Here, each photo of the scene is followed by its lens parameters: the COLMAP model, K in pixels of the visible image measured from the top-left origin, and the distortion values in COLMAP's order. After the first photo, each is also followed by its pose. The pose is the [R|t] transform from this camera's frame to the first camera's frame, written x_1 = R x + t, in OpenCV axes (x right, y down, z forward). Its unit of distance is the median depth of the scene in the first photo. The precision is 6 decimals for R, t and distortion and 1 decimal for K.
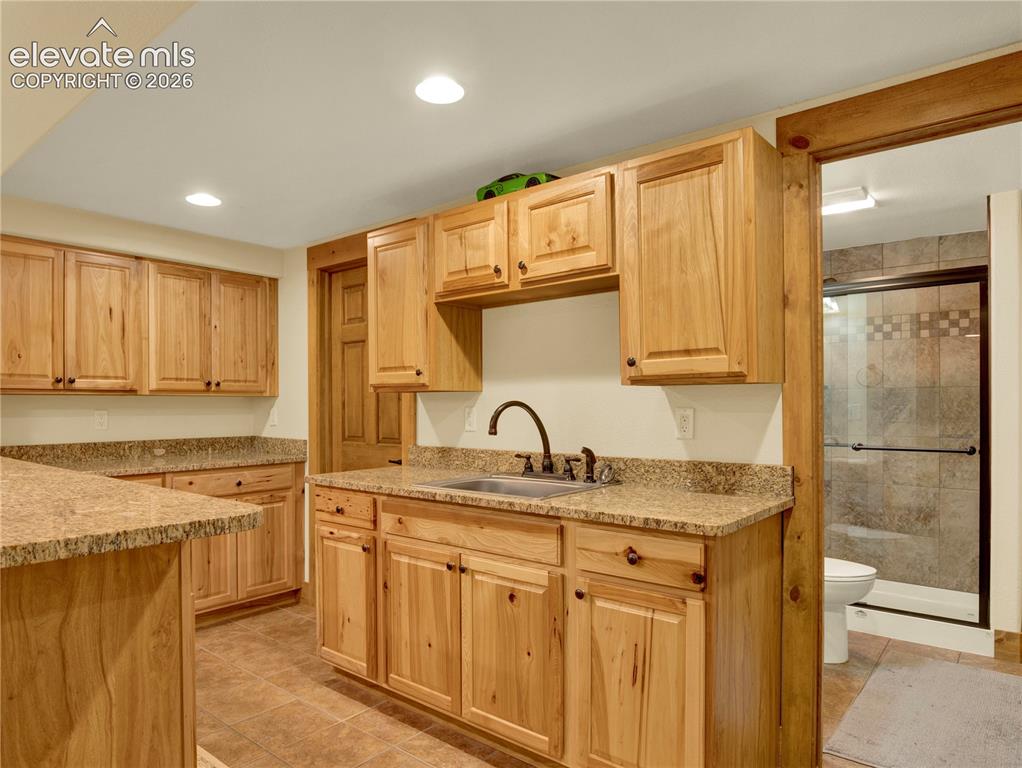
lens RADIAL K [[625.1, 0, 511.3], [0, 625.1, 394.6], [0, 0, 1]] dist [-0.007188, -0.001283]
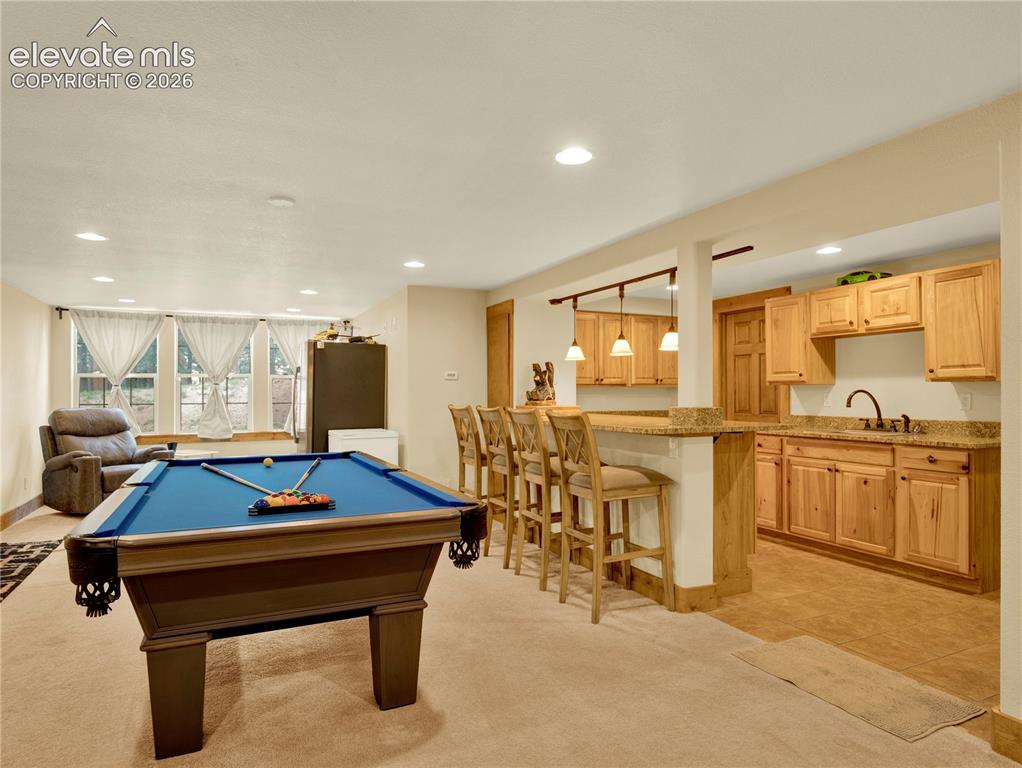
lens RADIAL K [[625.1, 0, 513.2], [0, 625.1, 386.0], [0, 0, 1]] dist [-0.007188, -0.001283]
pose [[0.914268, -0.004095, -0.405090, -0.205740], [0.006708, 0.999965, 0.005031, -0.019142], [0.405055, -0.007317, 0.914263, -1.251101]]
